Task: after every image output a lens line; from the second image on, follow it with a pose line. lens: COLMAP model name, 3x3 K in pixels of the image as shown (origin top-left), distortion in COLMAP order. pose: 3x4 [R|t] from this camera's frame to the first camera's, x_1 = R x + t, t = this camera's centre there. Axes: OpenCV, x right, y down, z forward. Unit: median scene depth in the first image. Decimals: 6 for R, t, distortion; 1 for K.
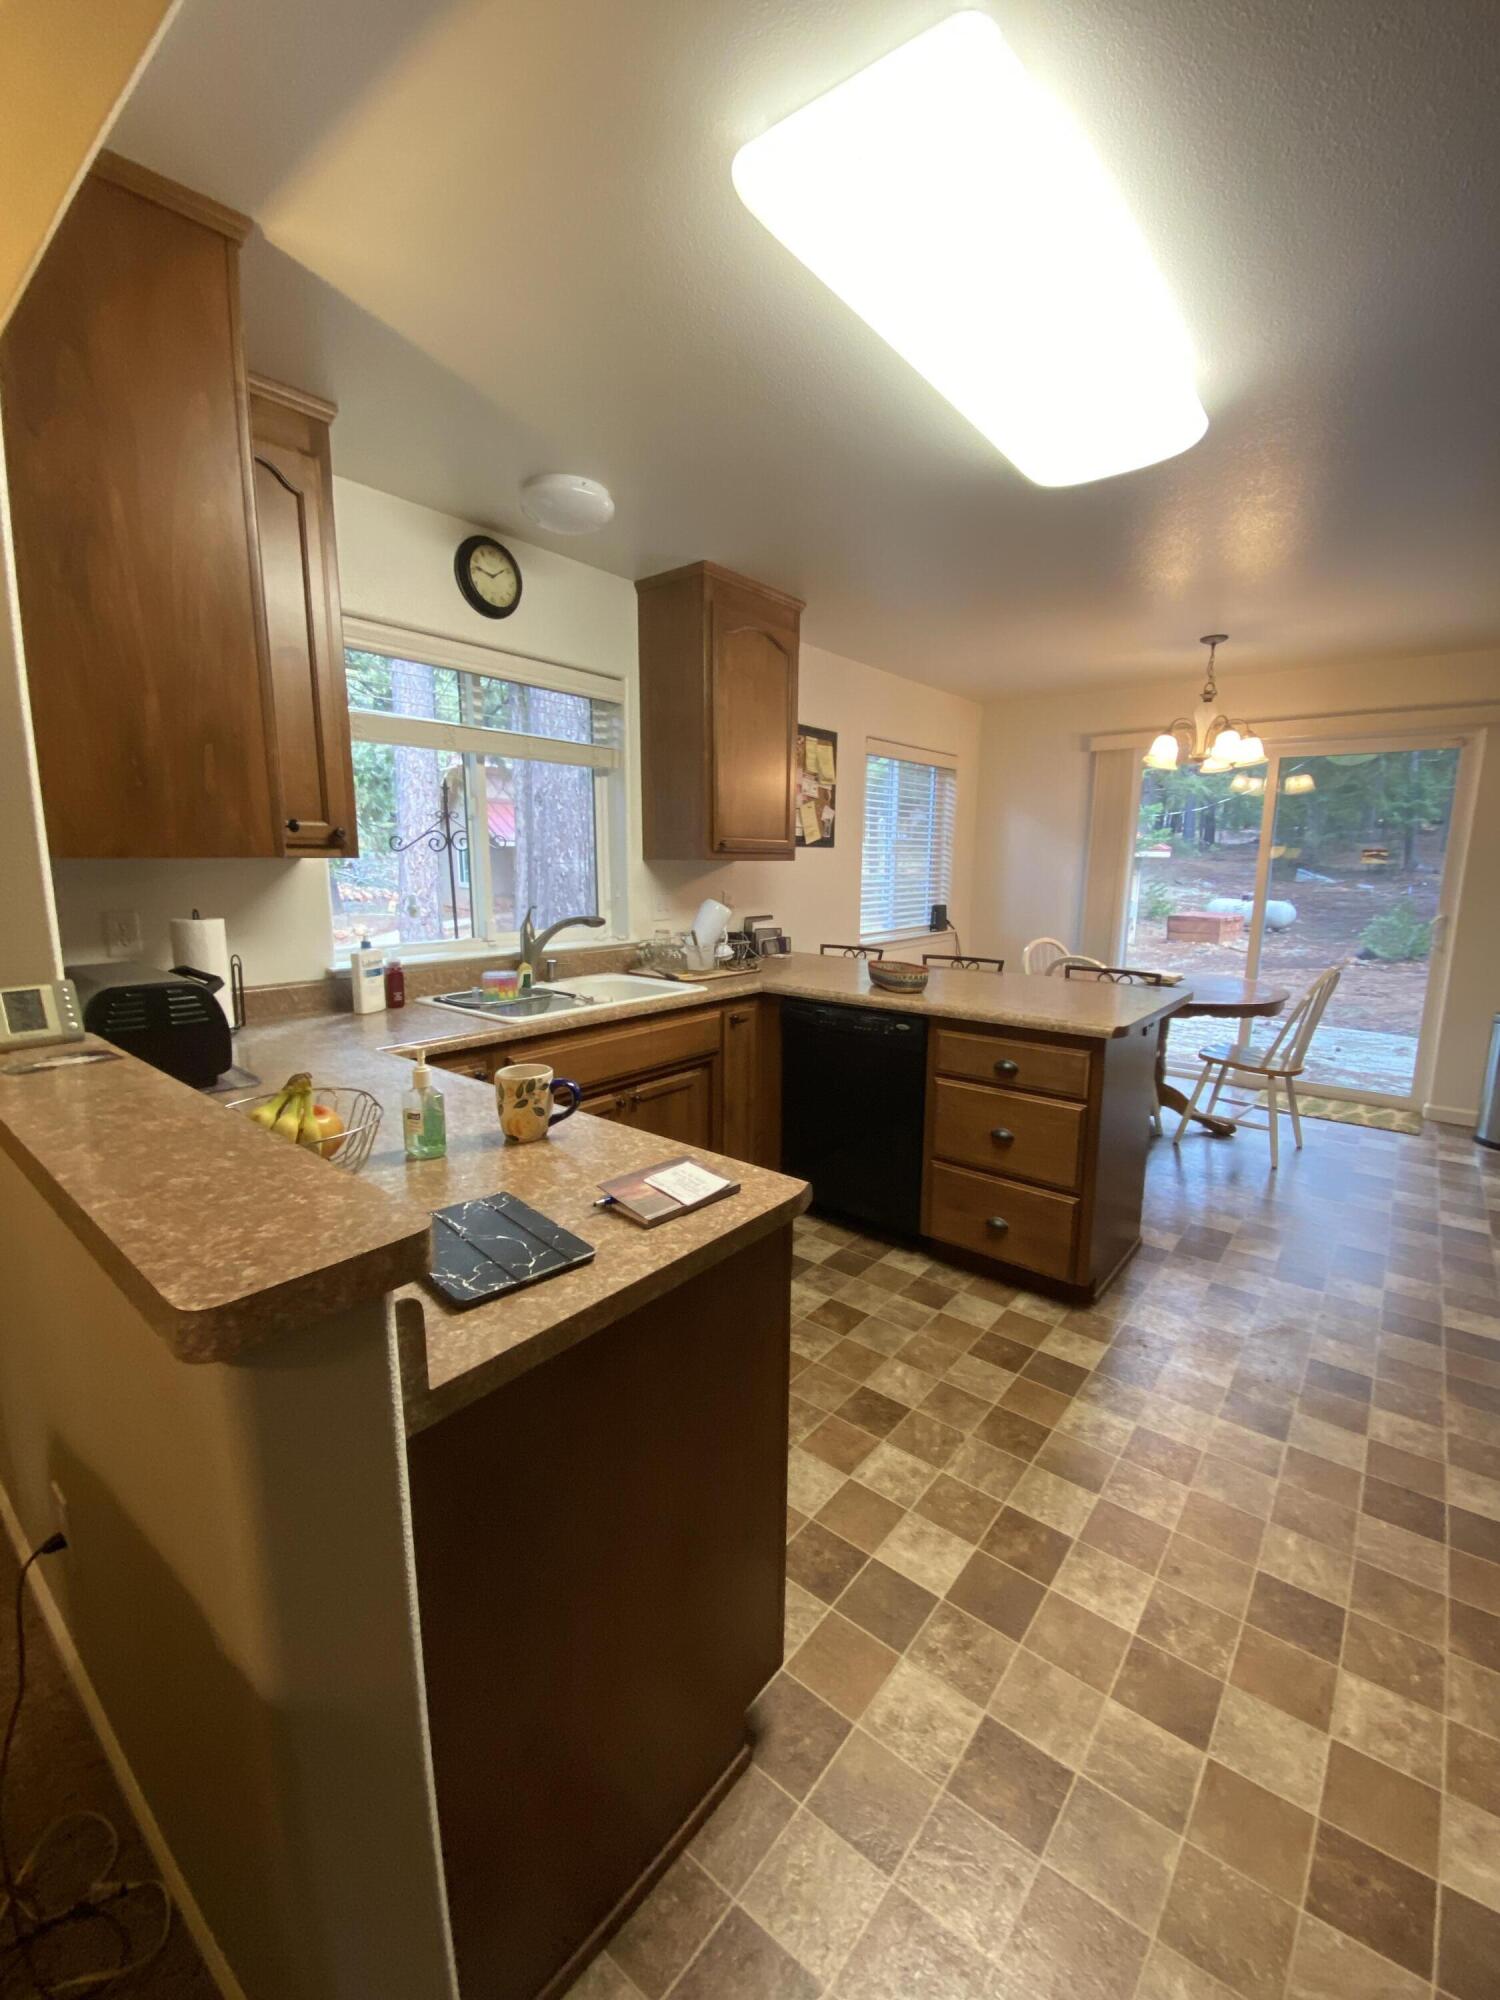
lens RADIAL K [[813.0, 0, 753.4], [0, 813.0, 998.6], [0, 0, 1]] dist [0.028116, -0.025172]
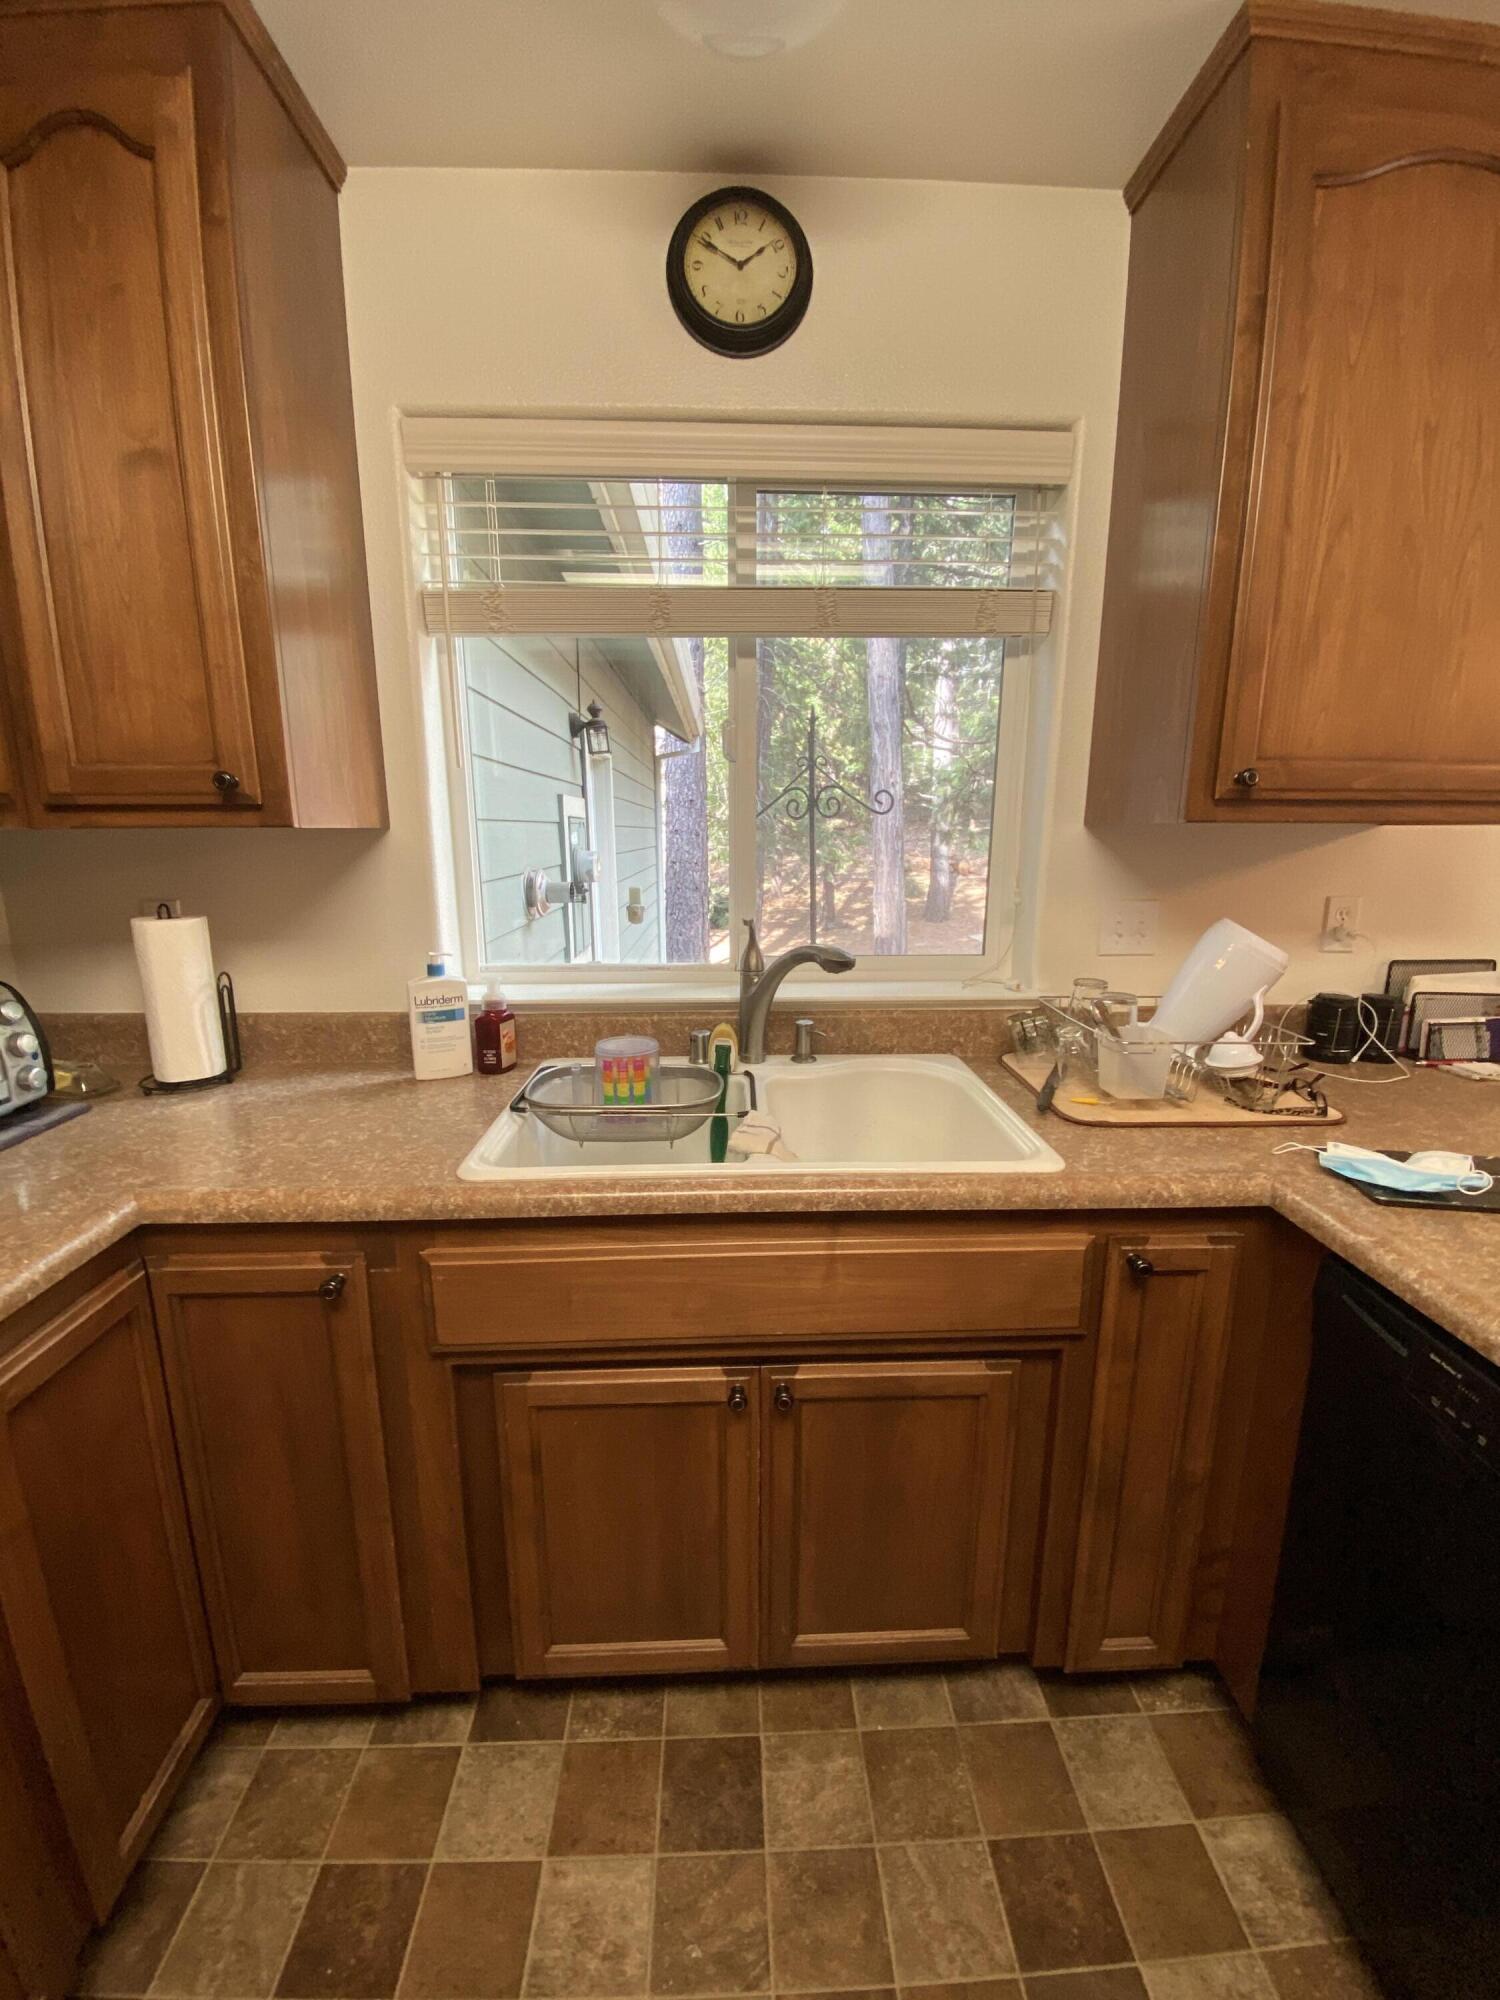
lens RADIAL K [[813.0, 0, 753.4], [0, 813.0, 998.6], [0, 0, 1]] dist [0.028116, -0.025172]
pose [[0.665775, 0.147094, -0.731510, 0.084210], [-0.122958, 0.988602, 0.086882, -0.079159], [0.735952, 0.032101, 0.676272, 0.476630]]
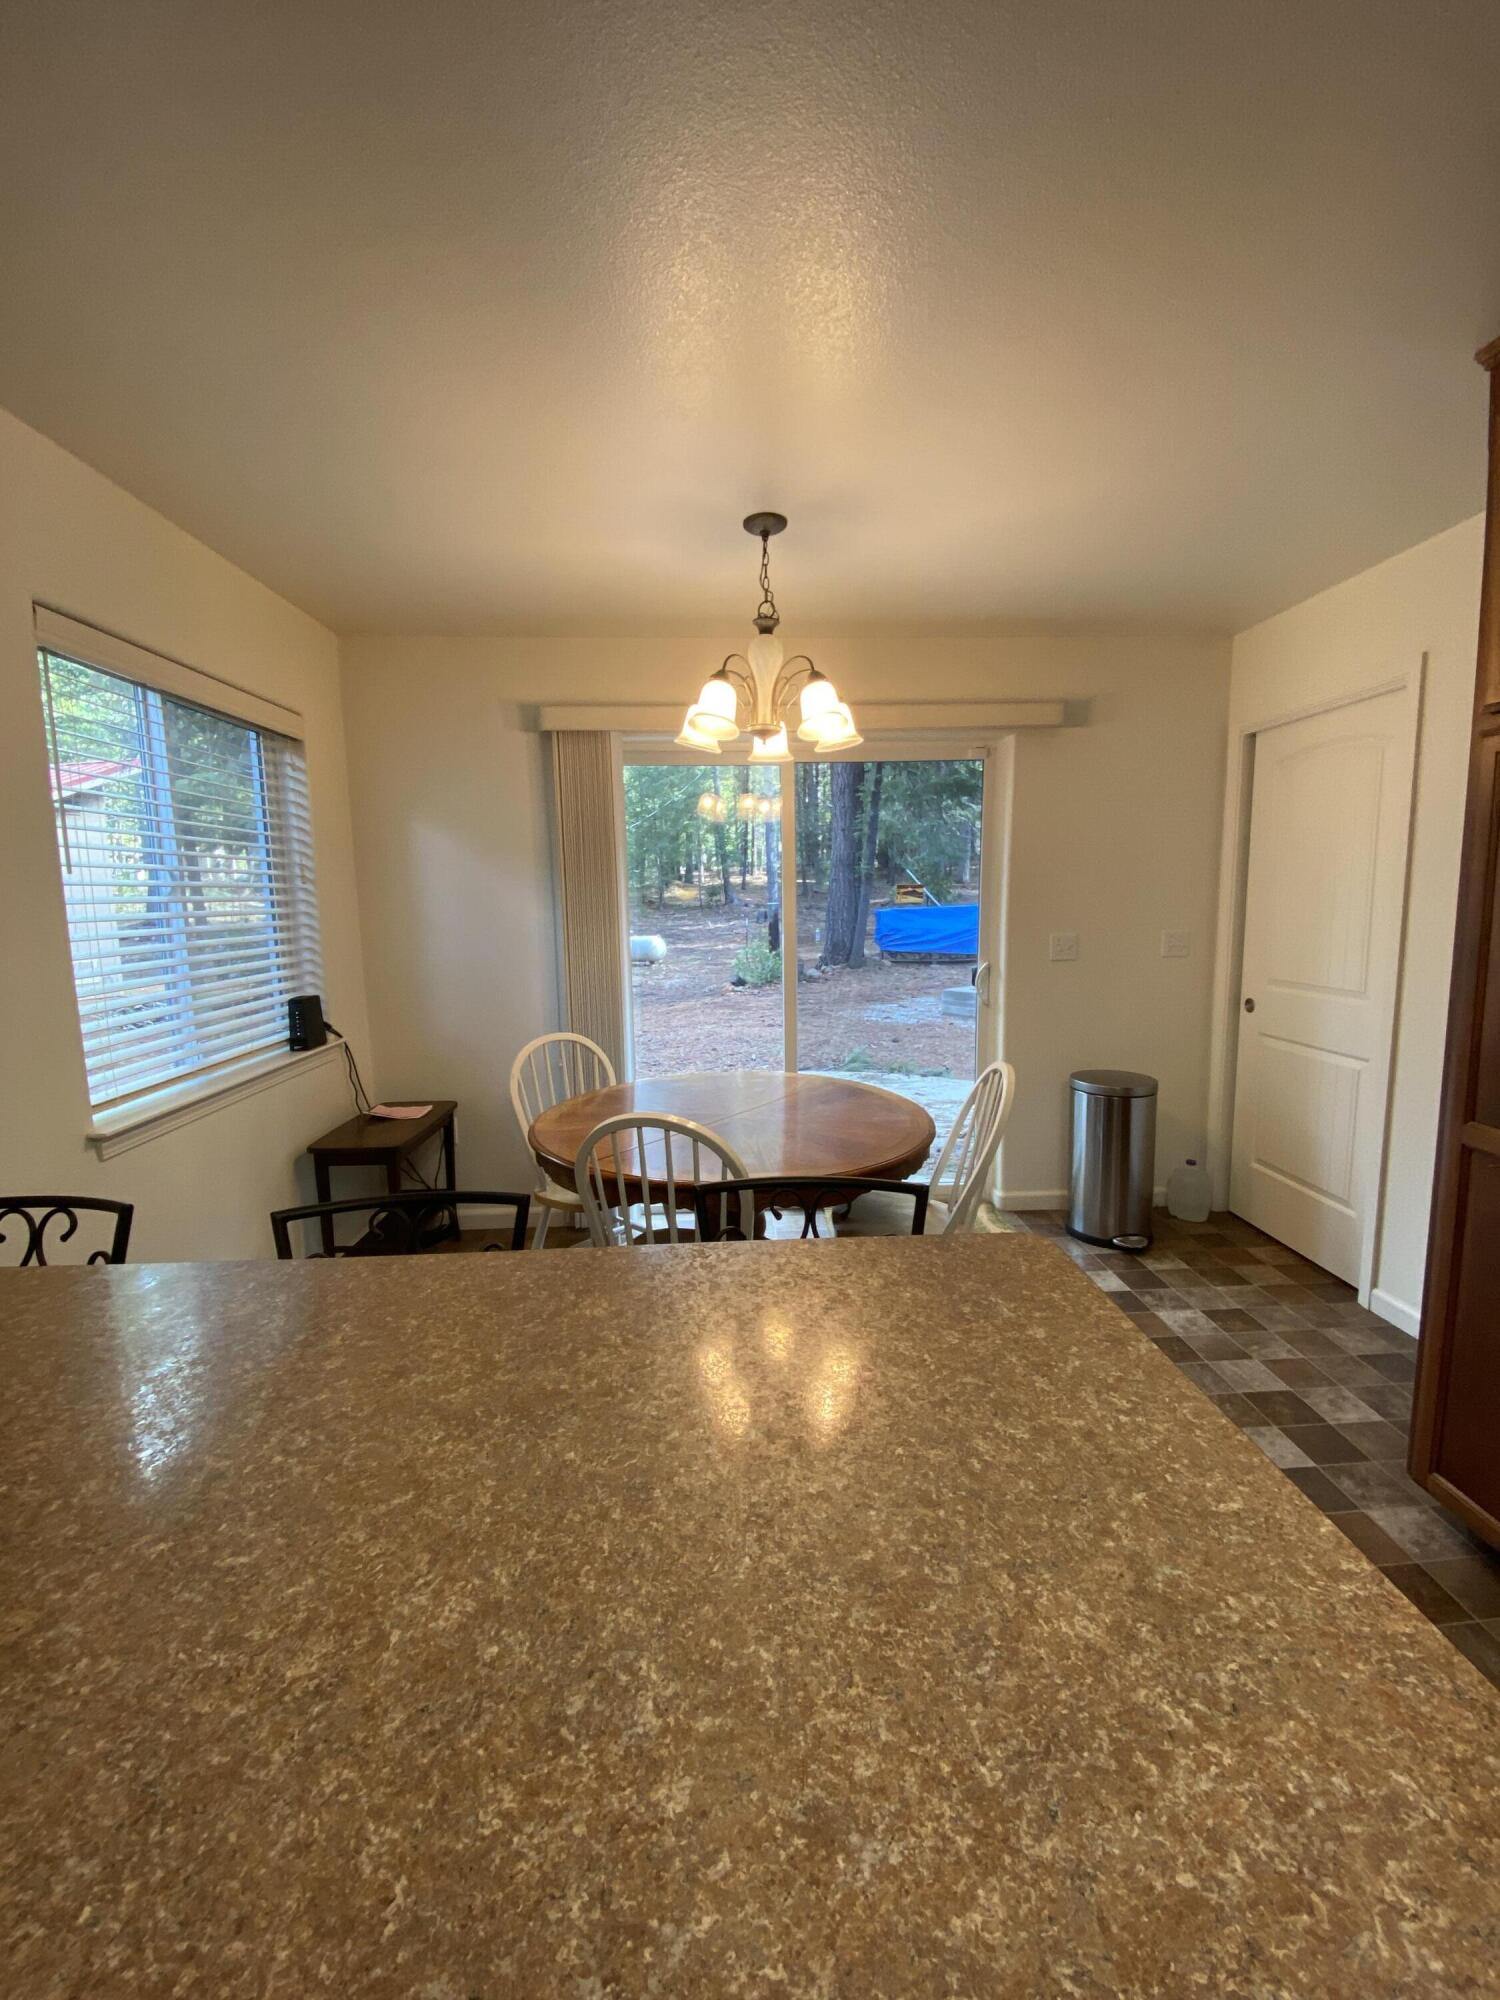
lens RADIAL K [[803.7, 0, 765.3], [0, 803.7, 1007.7], [0, 0, 1]] dist [0.000325, 0.000016]
pose [[0.736515, -0.109098, 0.667565, 0.549817], [0.134033, 0.990877, 0.014058, -0.409766], [-0.663008, 0.079122, 0.744419, 2.288935]]
